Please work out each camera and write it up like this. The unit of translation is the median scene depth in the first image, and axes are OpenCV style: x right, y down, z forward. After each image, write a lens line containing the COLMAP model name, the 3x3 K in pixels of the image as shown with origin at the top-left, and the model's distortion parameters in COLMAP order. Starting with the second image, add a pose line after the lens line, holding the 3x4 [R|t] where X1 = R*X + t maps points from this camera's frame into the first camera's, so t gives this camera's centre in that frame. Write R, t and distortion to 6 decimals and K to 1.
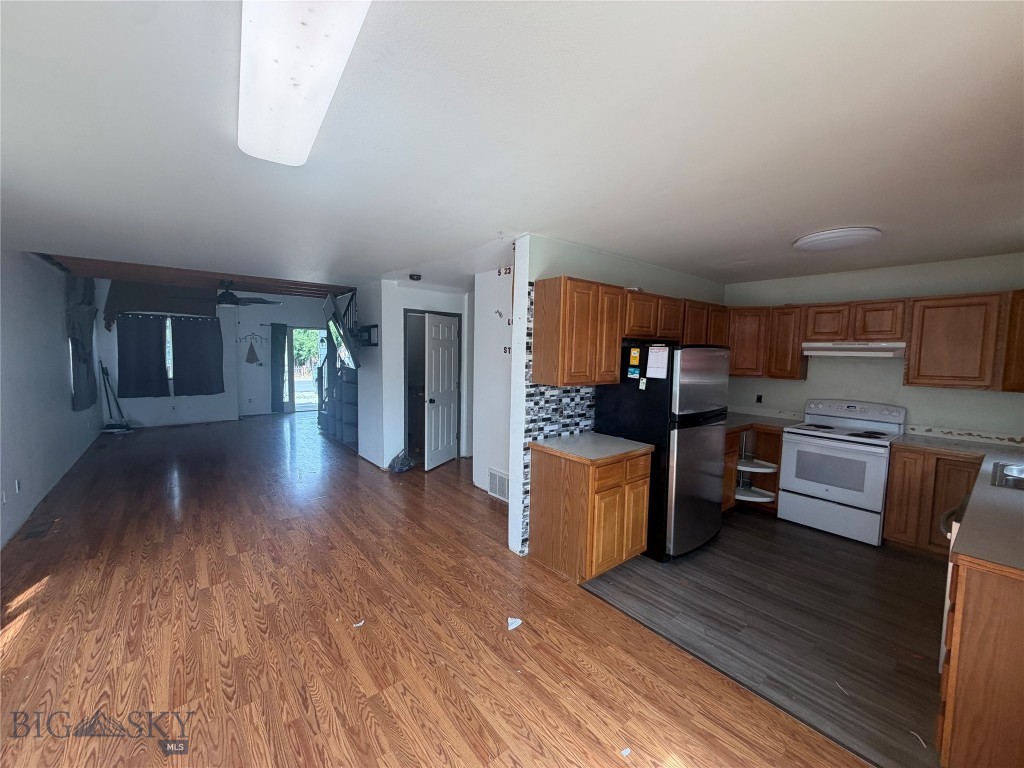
lens RADIAL K [[407.7, 0, 509.3], [0, 407.7, 384.4], [0, 0, 1]] dist [0.000736, 0.000072]
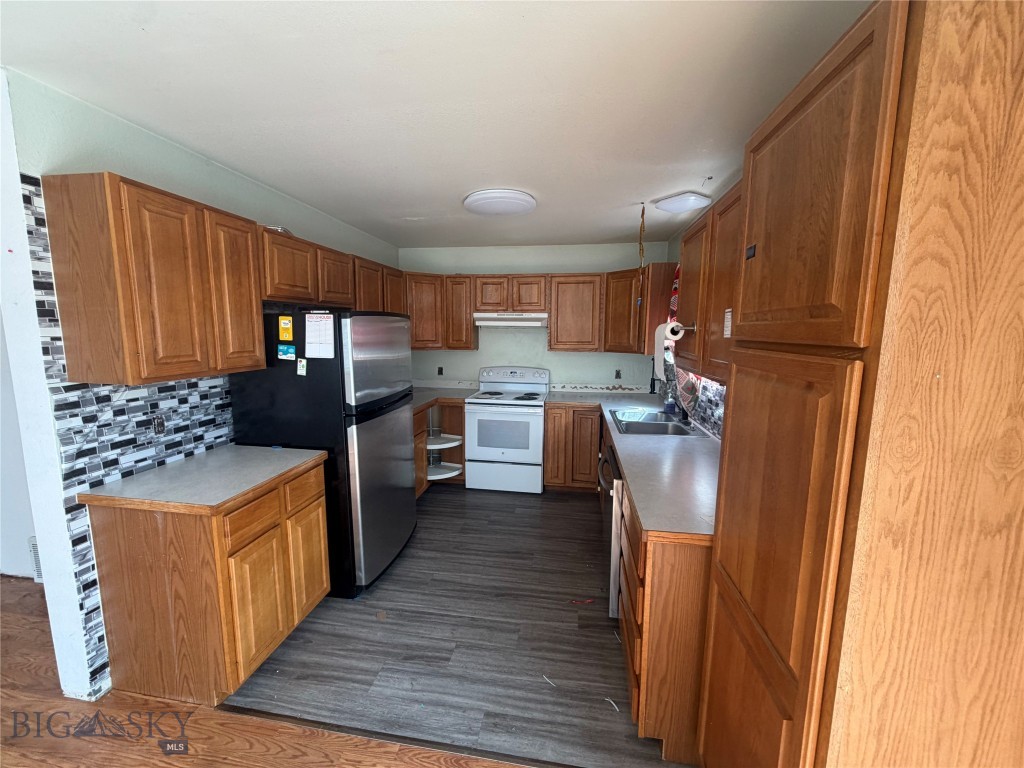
lens RADIAL K [[407.7, 0, 509.3], [0, 407.7, 384.4], [0, 0, 1]] dist [0.000736, 0.000072]
pose [[0.741663, -0.102989, 0.662819, 0.121478], [0.060544, 0.994388, 0.086761, -0.011052], [-0.668035, -0.024217, 0.743736, 0.234139]]
